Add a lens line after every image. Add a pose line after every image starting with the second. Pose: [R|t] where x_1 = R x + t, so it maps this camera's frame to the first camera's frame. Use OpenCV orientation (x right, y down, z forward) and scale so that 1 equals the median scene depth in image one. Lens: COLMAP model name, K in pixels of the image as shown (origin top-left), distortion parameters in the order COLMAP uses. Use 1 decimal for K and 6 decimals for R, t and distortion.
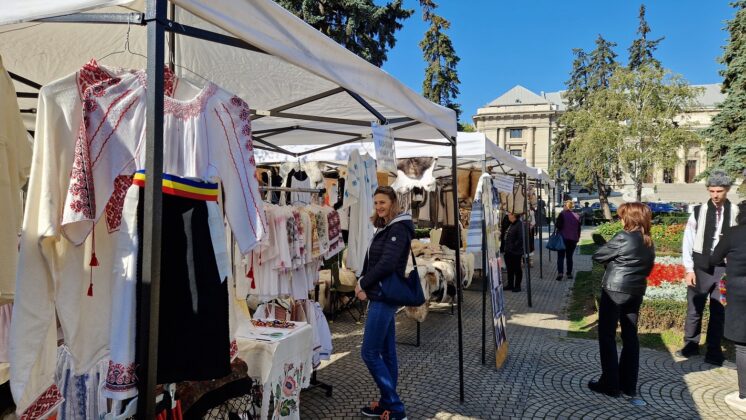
lens RADIAL K [[515.3, 0, 367.0], [0, 515.3, 221.1], [0, 0, 1]] dist [0.079142, -0.066846]
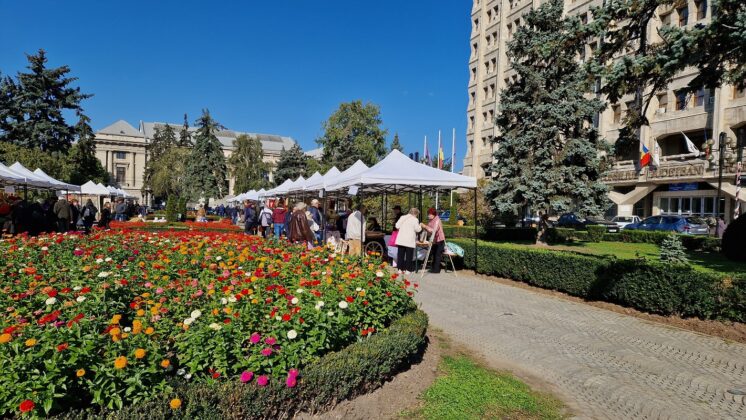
lens RADIAL K [[515.3, 0, 367.0], [0, 515.3, 221.1], [0, 0, 1]] dist [0.079142, -0.066846]
pose [[0.748479, -0.000471, 0.663159, -0.420139], [0.006228, 0.999961, -0.006319, 0.057050], [-0.663130, 0.008860, 0.748452, -1.364104]]
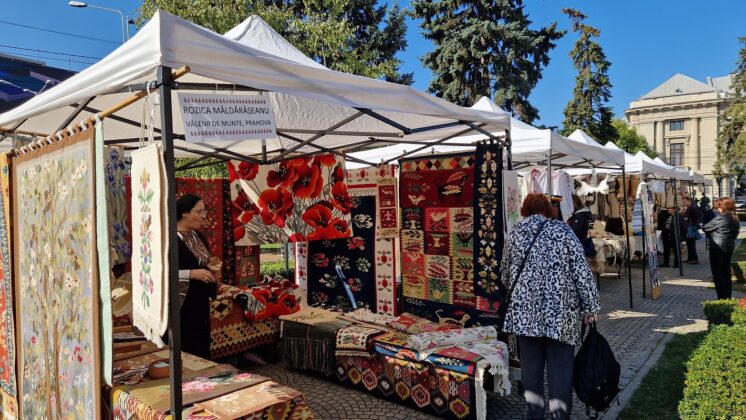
lens RADIAL K [[515.3, 0, 367.0], [0, 515.3, 221.1], [0, 0, 1]] dist [0.079142, -0.066846]
pose [[0.966505, -0.021213, -0.255769, -0.032187], [0.018866, 0.999754, -0.011630, 0.005624], [0.255953, 0.006415, 0.966668, -0.137345]]
